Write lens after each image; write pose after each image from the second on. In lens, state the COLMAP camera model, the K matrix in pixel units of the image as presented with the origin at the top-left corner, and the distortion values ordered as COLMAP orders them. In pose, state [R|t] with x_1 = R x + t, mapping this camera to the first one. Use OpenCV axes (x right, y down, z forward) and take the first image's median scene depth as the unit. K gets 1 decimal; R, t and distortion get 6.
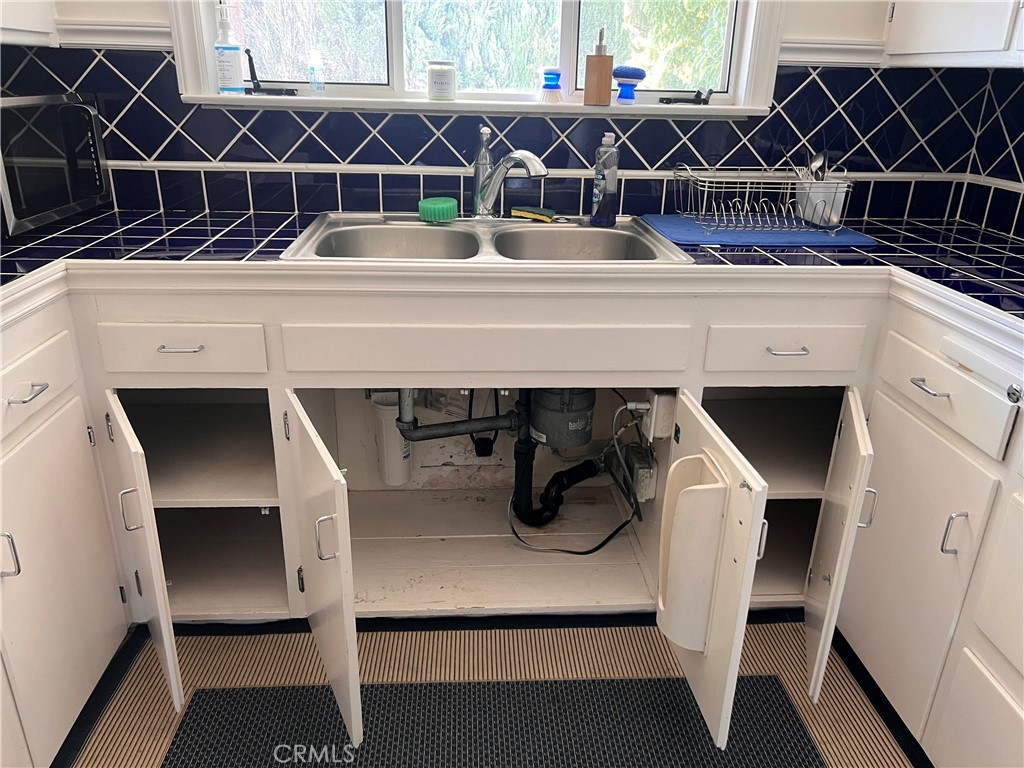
lens RADIAL K [[760.1, 0, 508.9], [0, 760.1, 385.1], [0, 0, 1]] dist [0.003027, -0.005003]
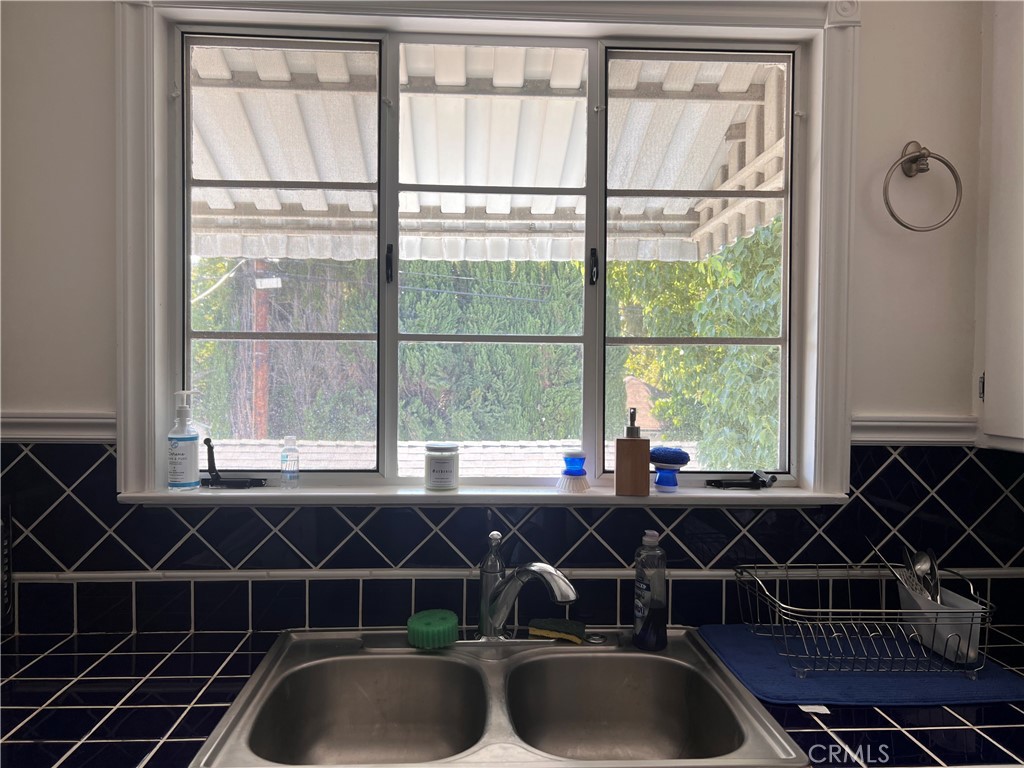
lens RADIAL K [[783.4, 0, 512.0], [0, 783.4, 382.9], [0, 0, 1]] dist [0.001489, -0.007997]
pose [[0.999849, -0.016120, -0.006507, -0.004822], [0.012556, 0.928537, -0.371027, -0.168742], [0.012023, 0.370889, 0.928599, 0.178774]]
